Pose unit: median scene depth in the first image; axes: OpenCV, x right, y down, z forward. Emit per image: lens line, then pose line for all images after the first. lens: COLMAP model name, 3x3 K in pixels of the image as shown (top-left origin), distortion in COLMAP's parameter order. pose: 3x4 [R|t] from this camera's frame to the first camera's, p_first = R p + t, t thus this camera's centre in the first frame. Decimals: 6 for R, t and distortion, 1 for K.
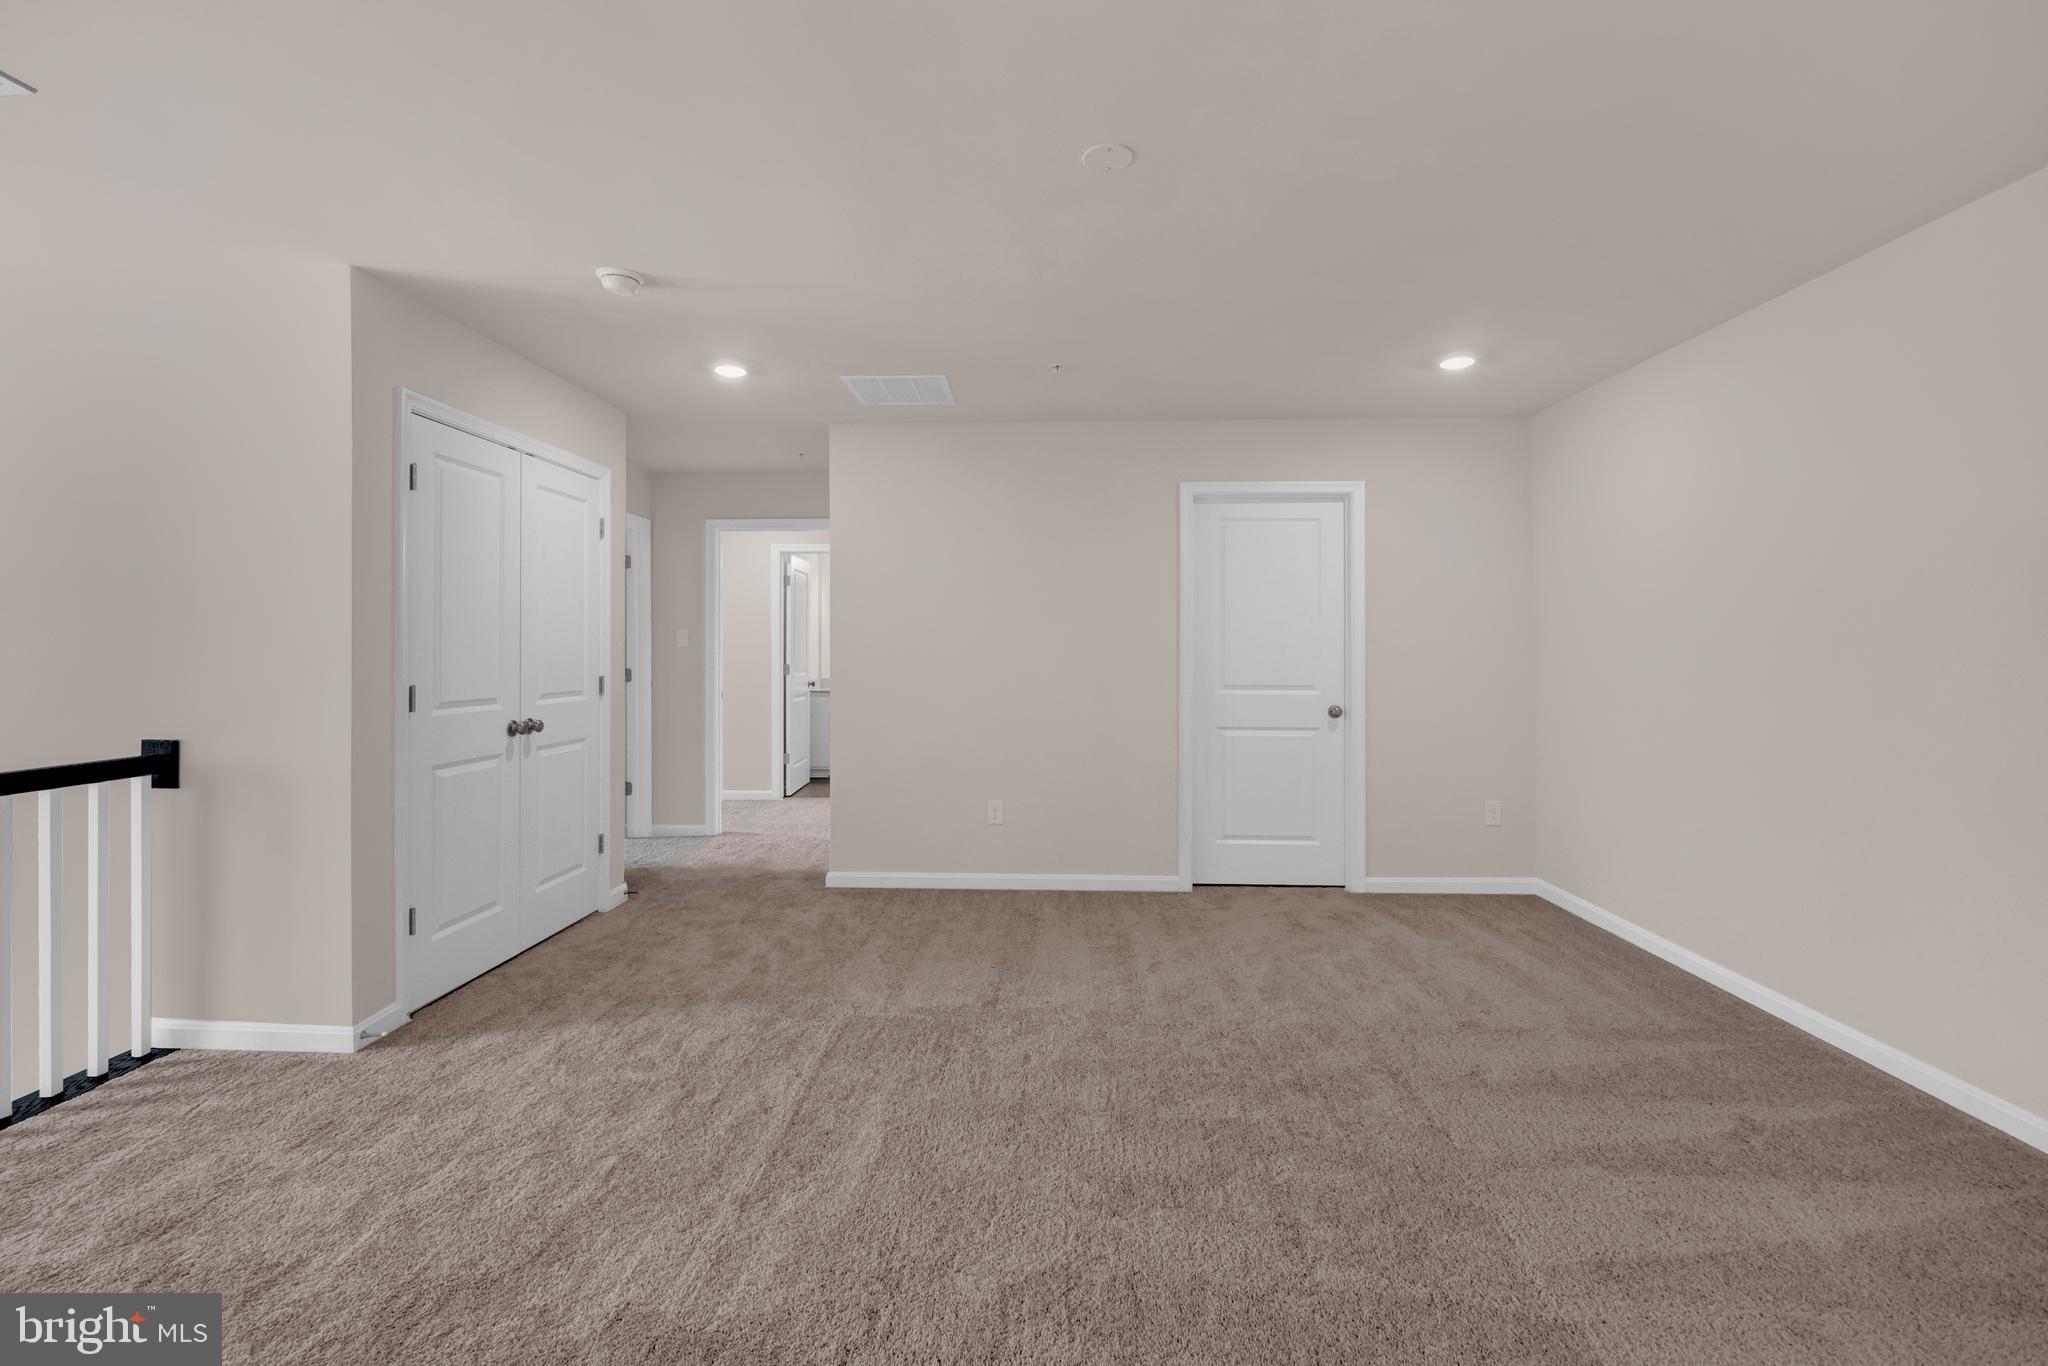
lens RADIAL K [[879.3, 0, 1018.2], [0, 879.3, 666.8], [0, 0, 1]] dist [0.002922, 0.000964]
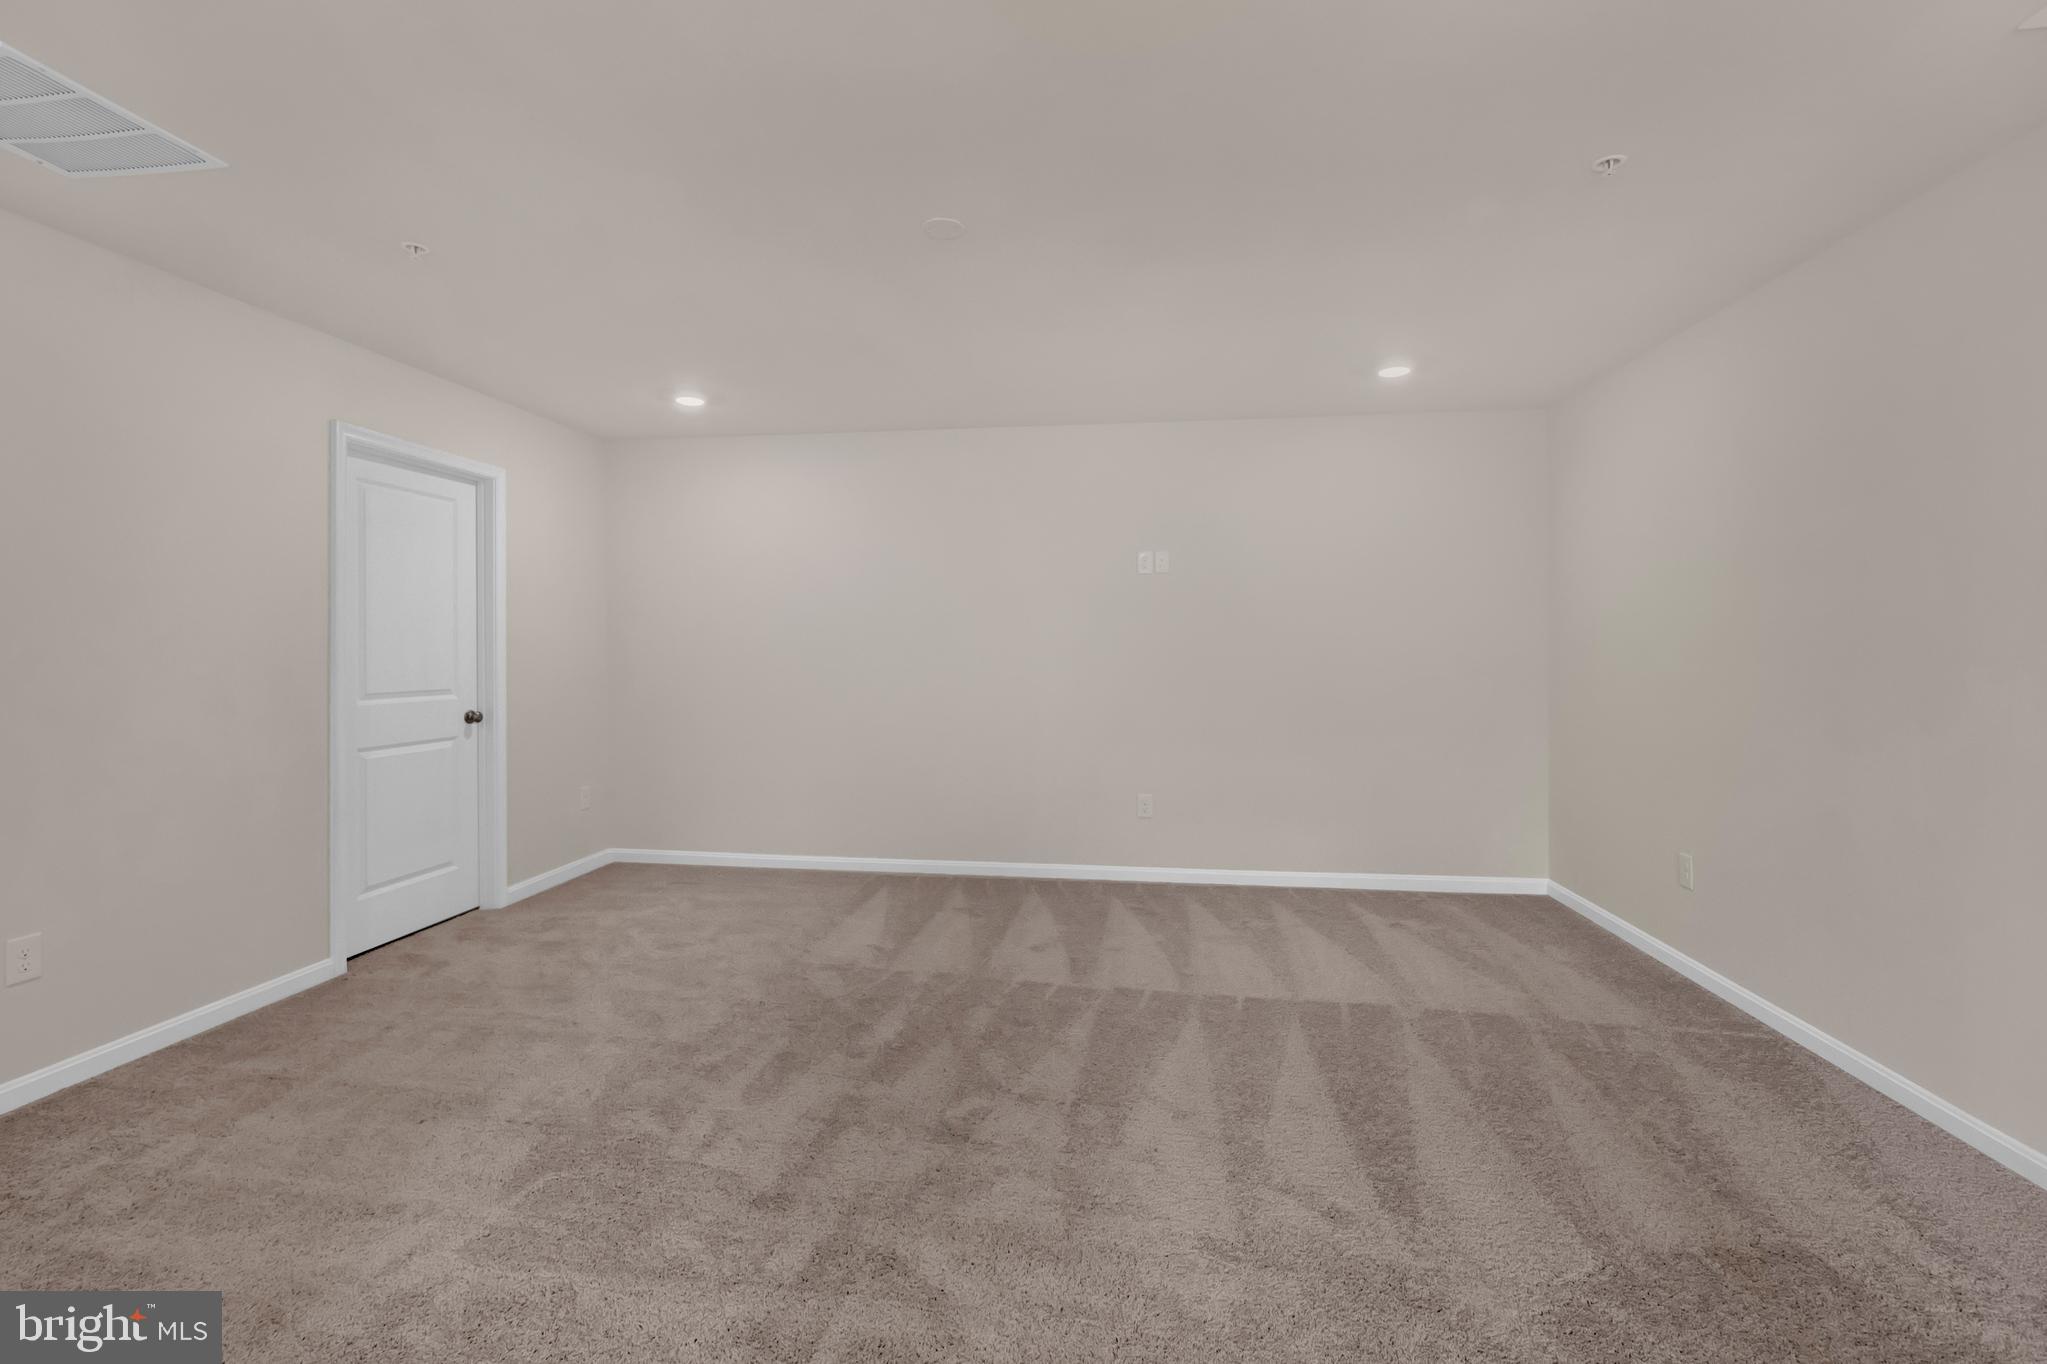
lens RADIAL K [[878.9, 0, 1019.2], [0, 878.9, 668.0], [0, 0, 1]] dist [0.002922, 0.000964]
pose [[0.093069, -0.025232, 0.995340, -0.636260], [0.012857, 0.999626, 0.024138, -0.017772], [-0.995577, 0.010550, 0.093359, 0.462991]]
